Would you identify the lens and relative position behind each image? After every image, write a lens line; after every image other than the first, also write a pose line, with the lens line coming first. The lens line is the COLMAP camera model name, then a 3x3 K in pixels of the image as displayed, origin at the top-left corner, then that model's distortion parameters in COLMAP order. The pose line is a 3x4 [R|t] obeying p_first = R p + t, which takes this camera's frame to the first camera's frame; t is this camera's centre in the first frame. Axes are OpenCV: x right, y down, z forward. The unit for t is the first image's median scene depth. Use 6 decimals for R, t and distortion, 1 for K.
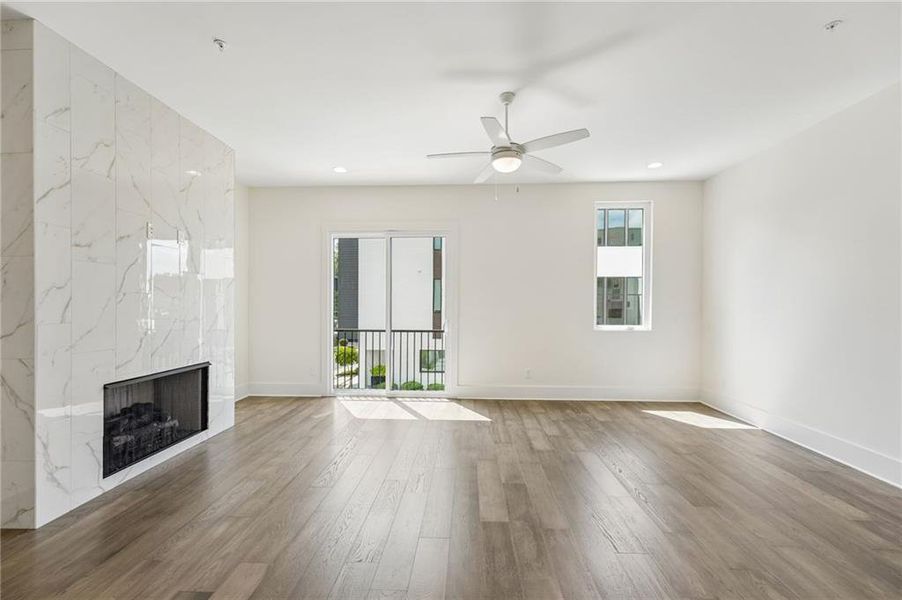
lens RADIAL K [[368.0, 0, 454.4], [0, 368.0, 306.5], [0, 0, 1]] dist [-0.003806, 0.001467]
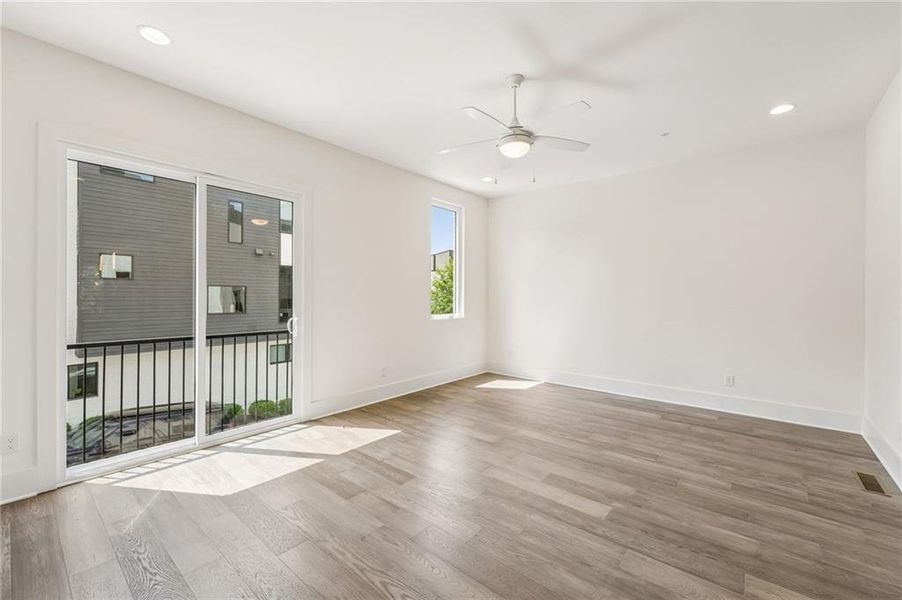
lens RADIAL K [[368.0, 0, 443.6], [0, 368.0, 297.3], [0, 0, 1]] dist [-0.003806, 0.001467]
pose [[0.622875, -0.003754, 0.782313, -0.508659], [0.002707, 0.999993, 0.002643, -0.003169], [-0.782317, 0.000471, 0.622880, 0.391254]]
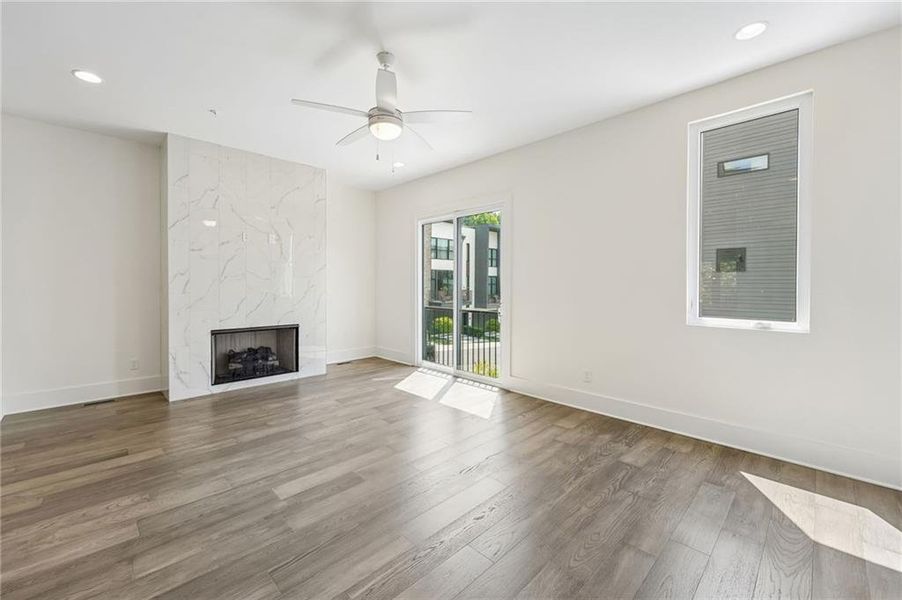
lens RADIAL K [[368.0, 0, 452.7], [0, 368.0, 288.3], [0, 0, 1]] dist [-0.003806, 0.001467]
pose [[0.733617, 0.008465, -0.679511, 0.627934], [-0.007671, 0.999962, 0.004175, 0.000761], [0.679520, 0.002150, 0.733654, 0.312085]]
